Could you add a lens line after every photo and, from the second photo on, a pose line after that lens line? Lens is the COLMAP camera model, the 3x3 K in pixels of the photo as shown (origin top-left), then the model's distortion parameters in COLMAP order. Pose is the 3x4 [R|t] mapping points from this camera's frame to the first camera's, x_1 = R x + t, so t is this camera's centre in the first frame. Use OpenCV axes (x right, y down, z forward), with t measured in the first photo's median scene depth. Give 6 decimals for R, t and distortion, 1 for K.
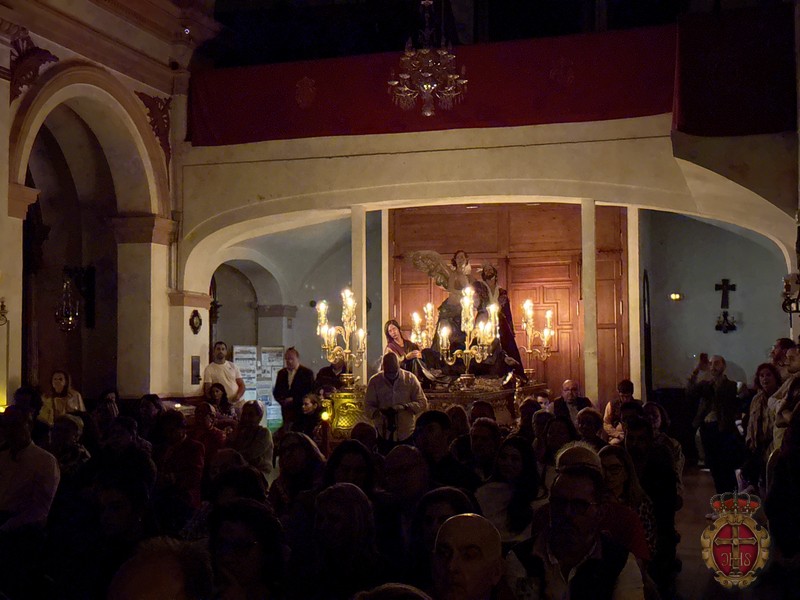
lens RADIAL K [[1128.1, 0, 400.0], [0, 1128.1, 300.0], [0, 0, 1]] dist [0.142909, -0.062004]
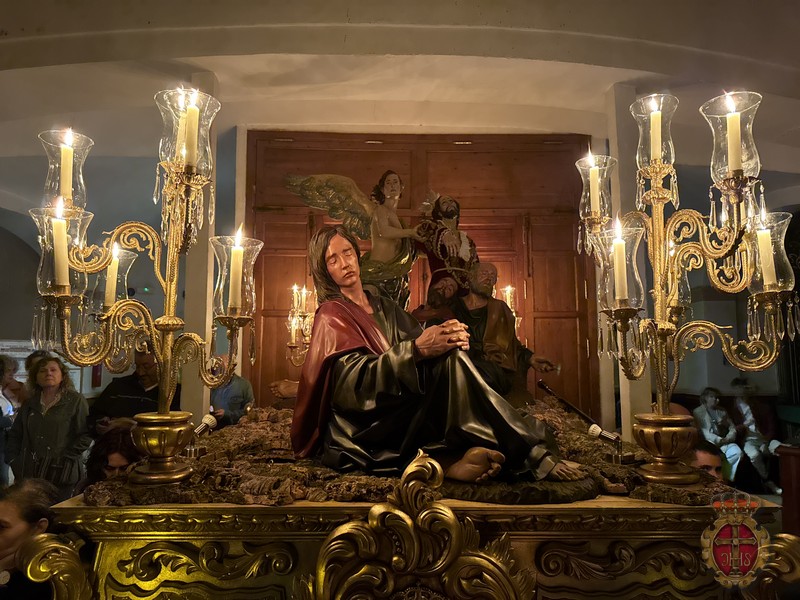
lens RADIAL K [[566.0, 0, 400.0], [0, 566.0, 300.0], [0, 0, 1]] dist [0.179712, -0.325475]
pose [[0.947511, 0.041132, 0.317067, -0.038926], [-0.023519, 0.997970, -0.059182, 0.046932], [-0.318858, 0.048618, 0.946555, 0.858371]]
